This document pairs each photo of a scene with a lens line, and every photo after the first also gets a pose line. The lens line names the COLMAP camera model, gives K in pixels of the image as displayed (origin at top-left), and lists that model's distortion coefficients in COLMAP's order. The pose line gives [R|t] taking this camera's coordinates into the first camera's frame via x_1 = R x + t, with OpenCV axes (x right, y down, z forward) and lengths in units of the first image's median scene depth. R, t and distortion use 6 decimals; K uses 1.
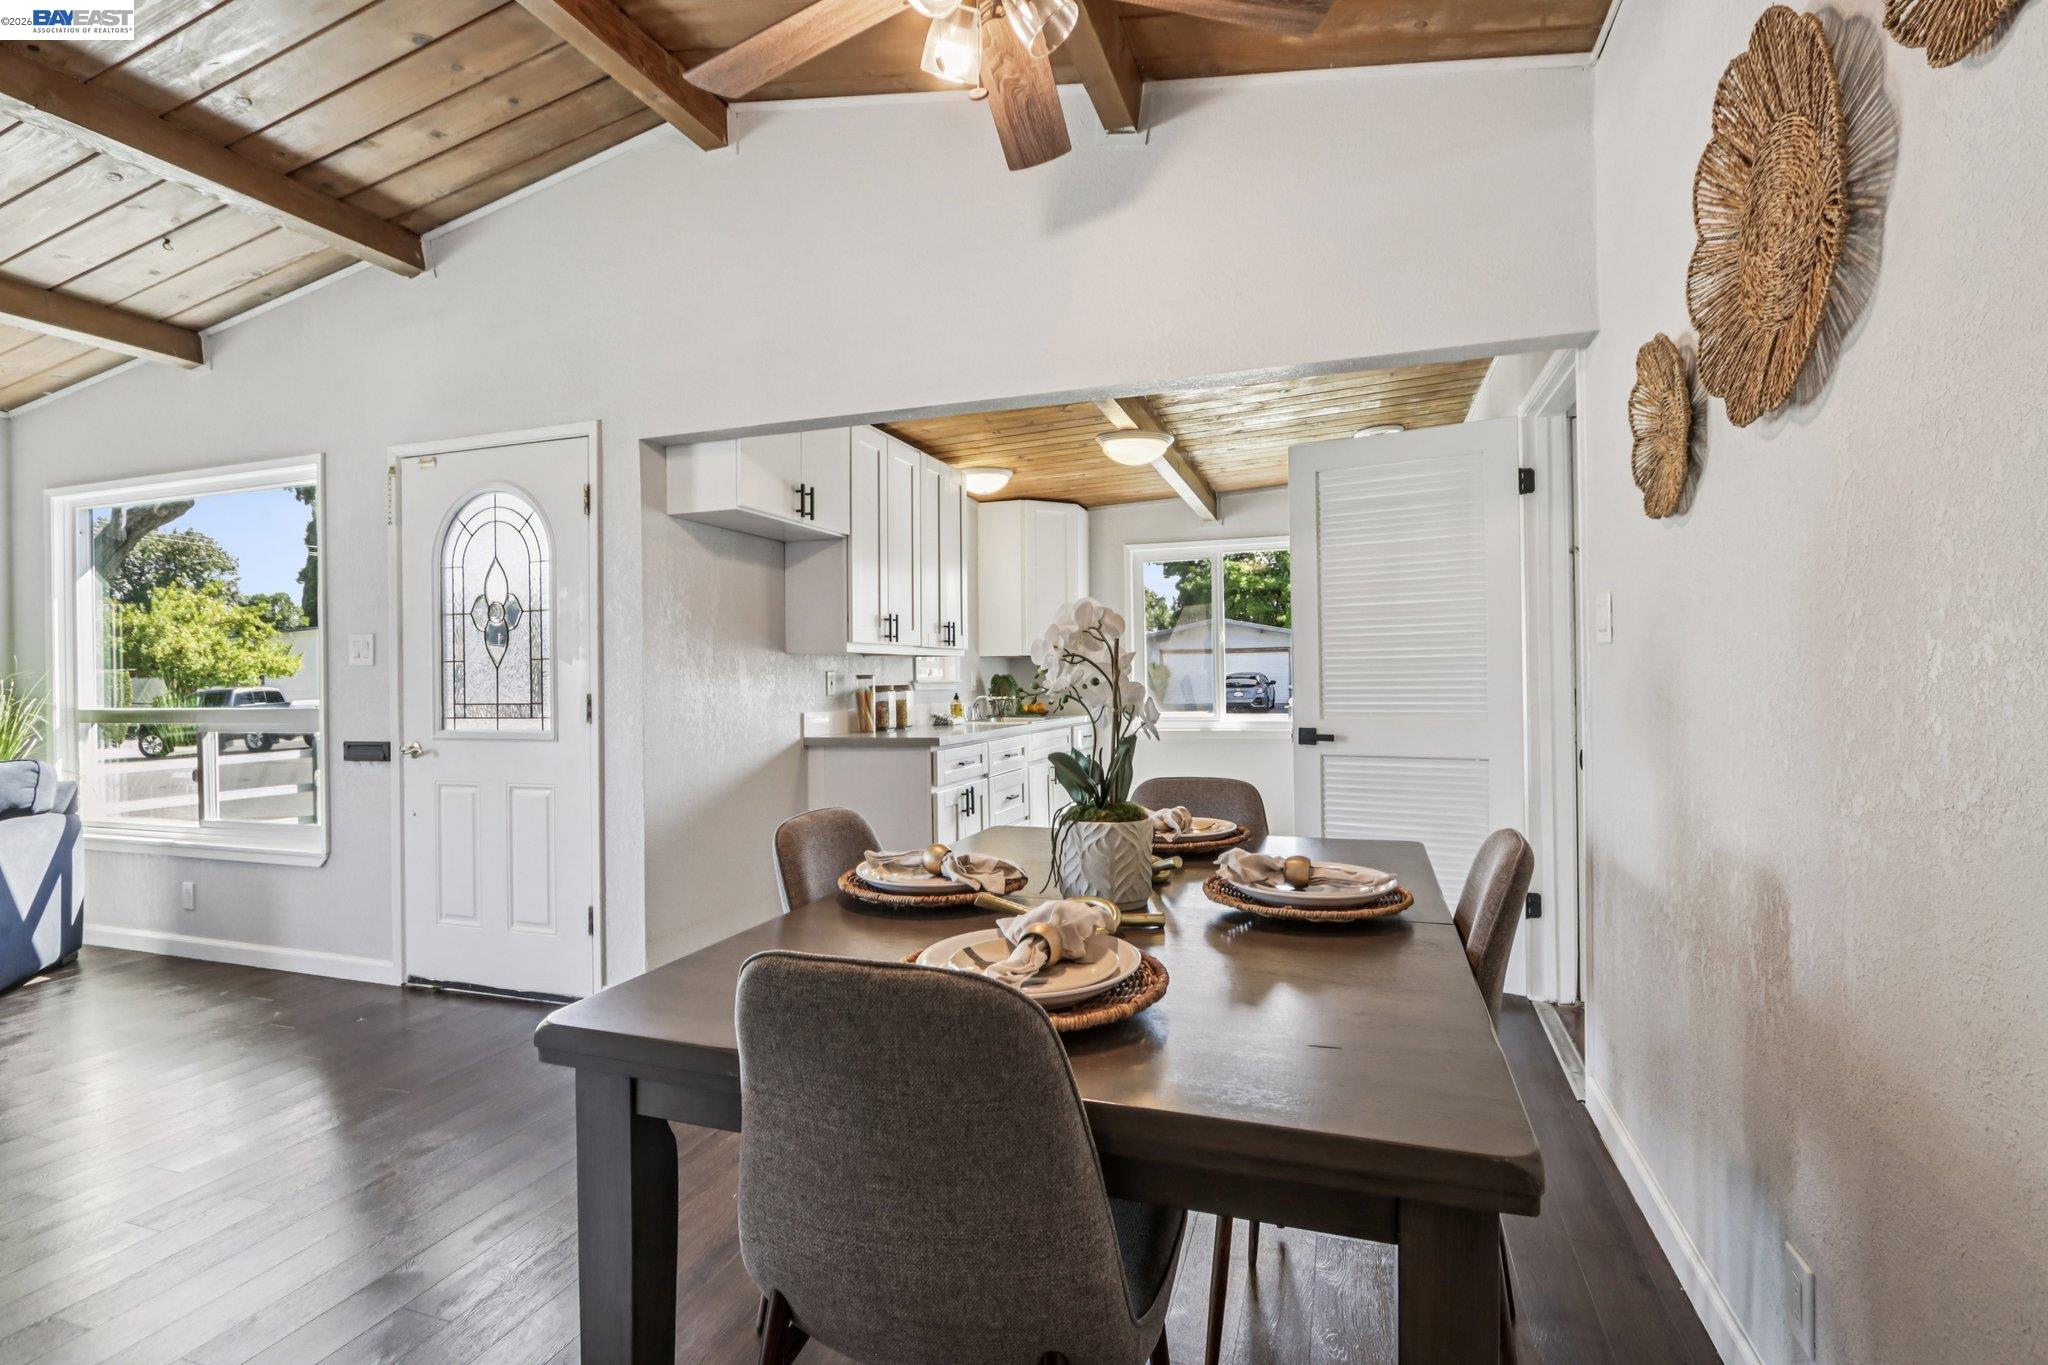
lens RADIAL K [[990.7, 0, 1024.0], [0, 990.7, 682.5], [0, 0, 1]] dist [0.000542, 0.000191]
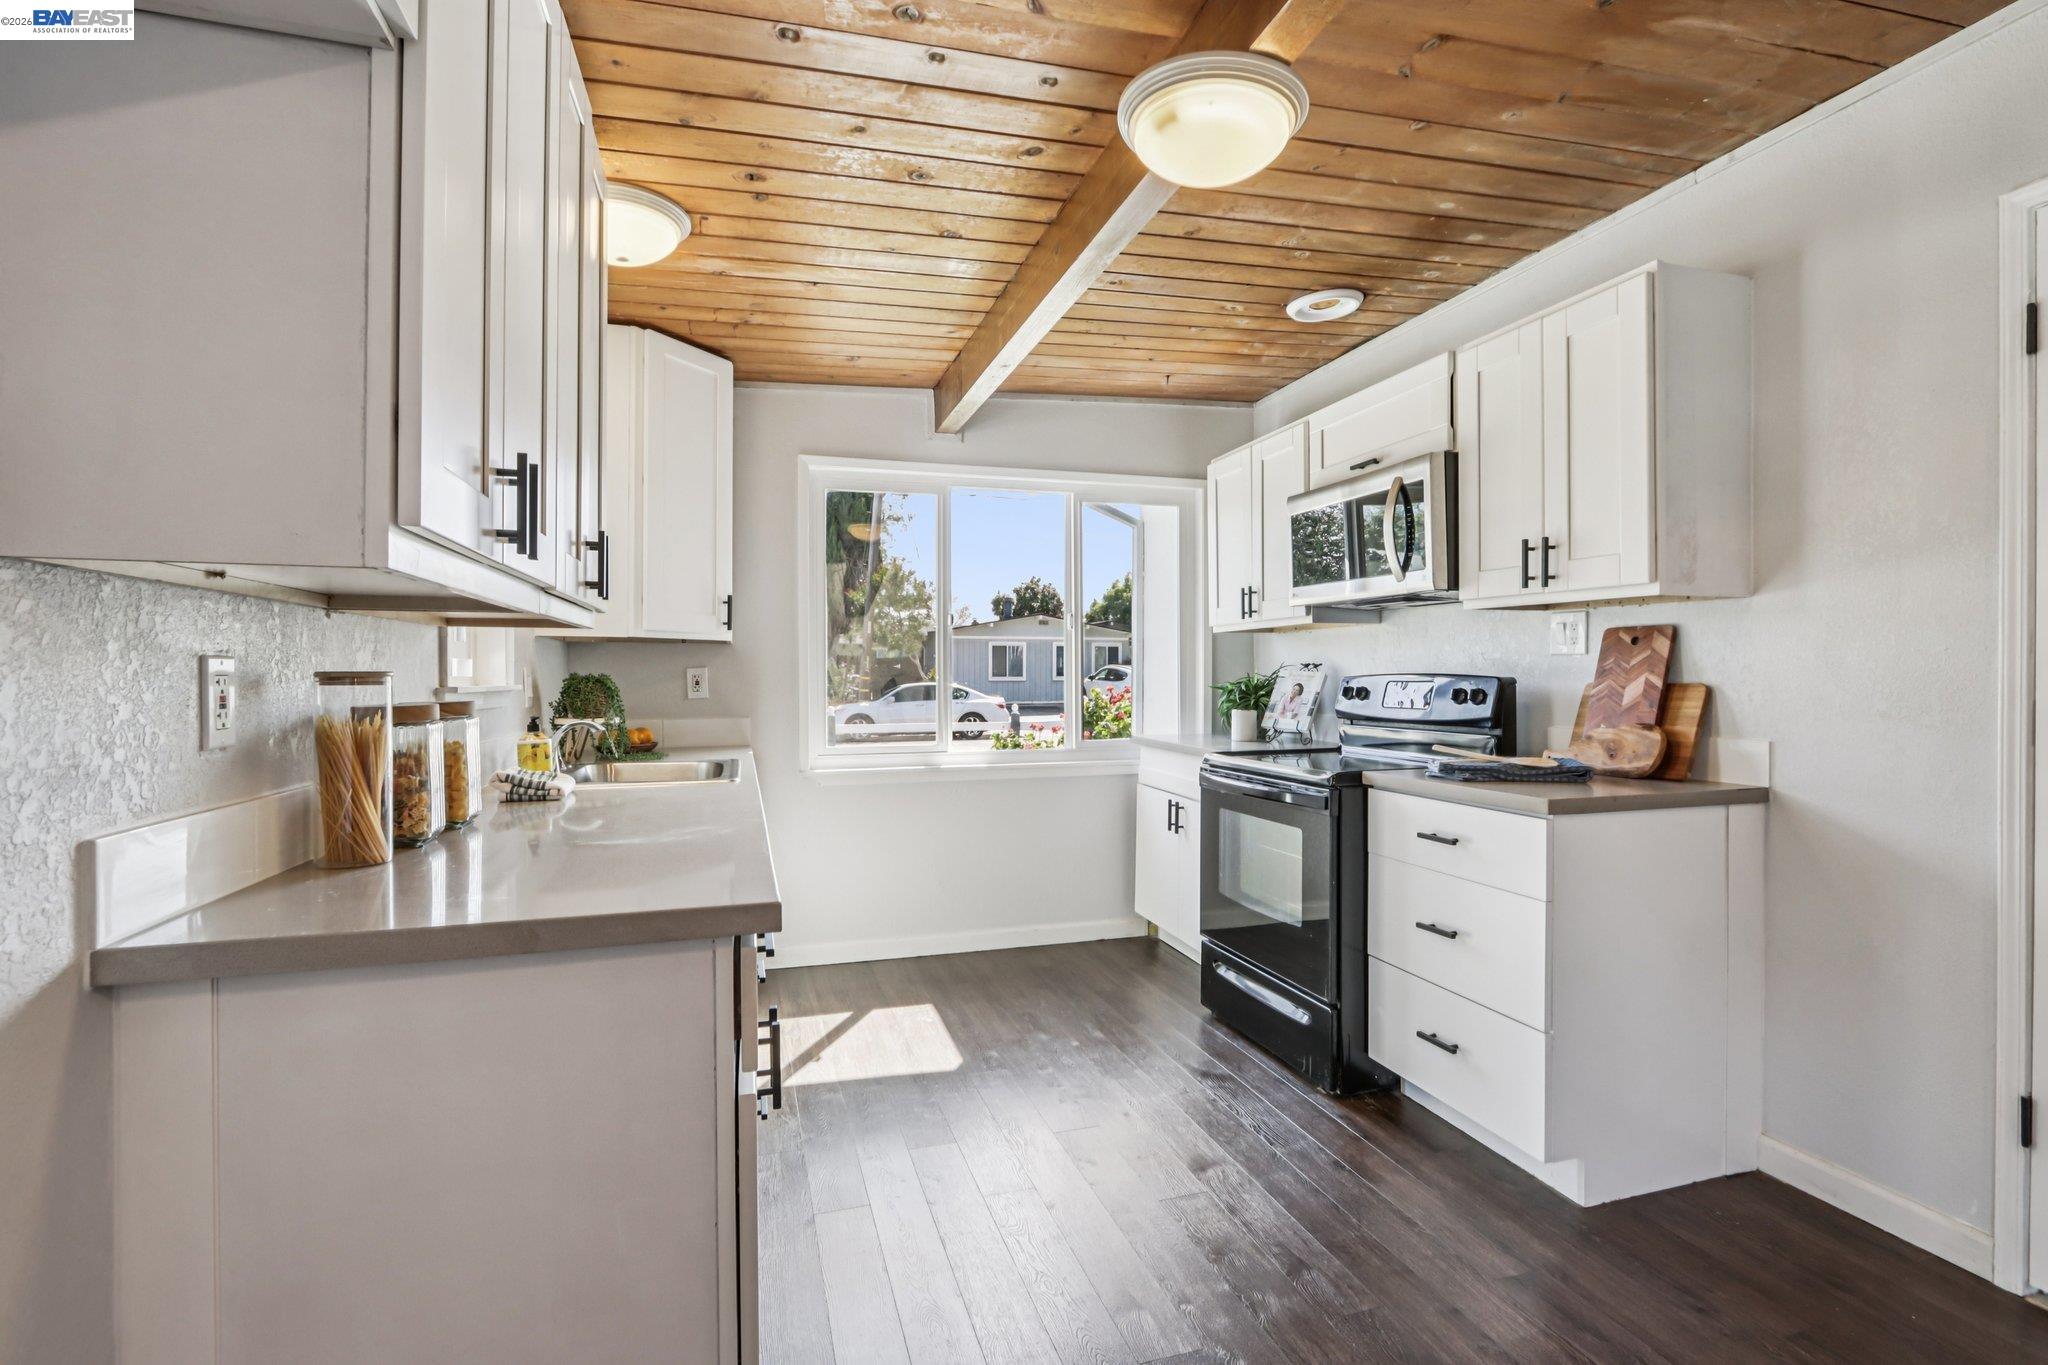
lens RADIAL K [[934.9, 0, 1032.1], [0, 934.9, 672.8], [0, 0, 1]] dist [-0.003201, 0.000086]
pose [[0.806764, 0.008371, 0.590815, -0.176159], [-0.002137, 0.999934, -0.011250, -0.004745], [-0.590870, 0.007814, 0.806729, 0.706440]]
